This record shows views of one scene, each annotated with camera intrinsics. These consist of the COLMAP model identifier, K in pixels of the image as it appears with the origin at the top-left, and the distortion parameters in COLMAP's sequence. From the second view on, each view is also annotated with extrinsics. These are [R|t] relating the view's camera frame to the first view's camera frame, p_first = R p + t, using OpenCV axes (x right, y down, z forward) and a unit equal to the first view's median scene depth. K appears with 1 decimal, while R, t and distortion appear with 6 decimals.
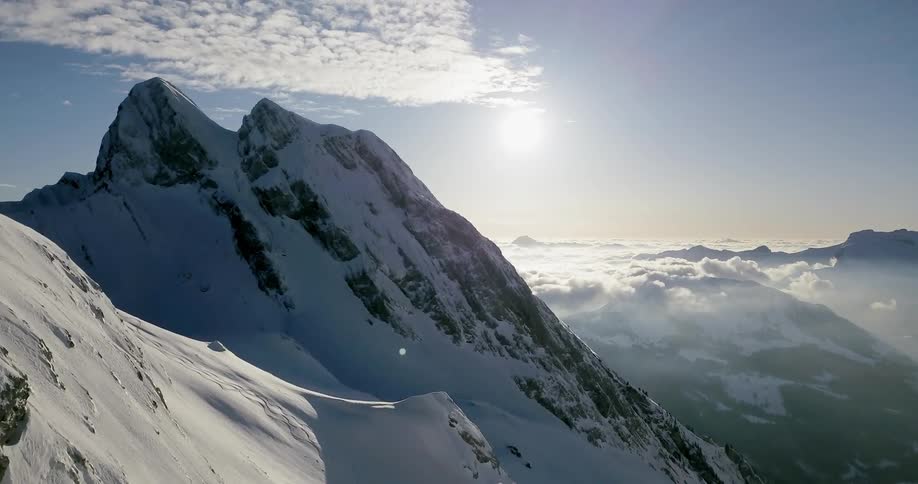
lens RADIAL K [[691.5, 0, 456.6], [0, 691.5, 239.1], [0, 0, 1]] dist [0.017464, -0.001016]
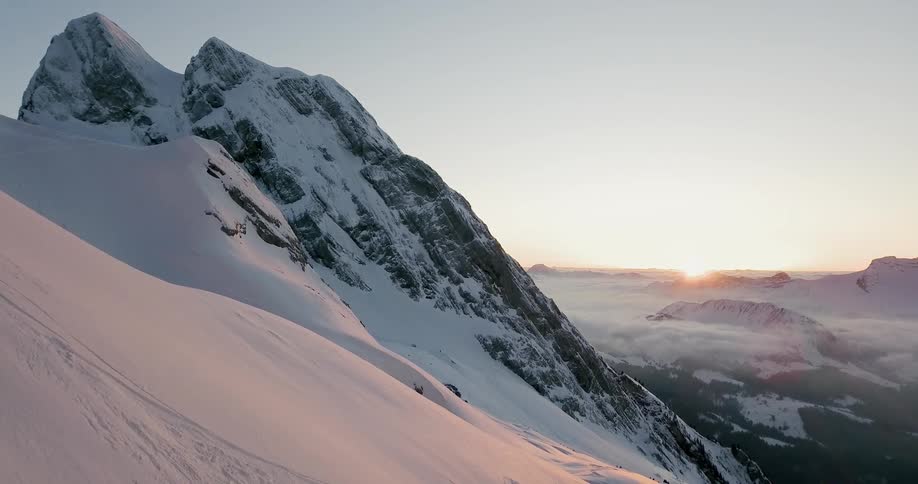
lens RADIAL K [[691.5, 0, 455.3], [0, 691.5, 237.8], [0, 0, 1]] dist [0.017464, -0.001016]
pose [[0.999667, 0.004102, -0.025487, 0.068106], [-0.005228, 0.999006, -0.044275, 0.100741], [0.025280, 0.044393, 0.998694, 0.097812]]
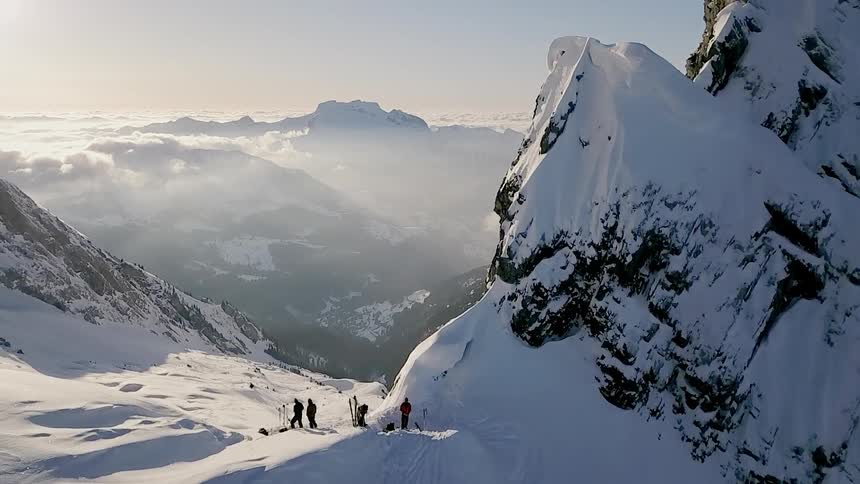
lens RADIAL K [[691.0, 0, 429.4], [0, 691.0, 244.8], [0, 0, 1]] dist [0.038954, -0.044266]
pose [[0.784941, -0.133723, 0.604968, -0.011725], [0.016445, 0.980583, 0.195412, -0.003433], [-0.619353, -0.143438, 0.771899, -0.061739]]
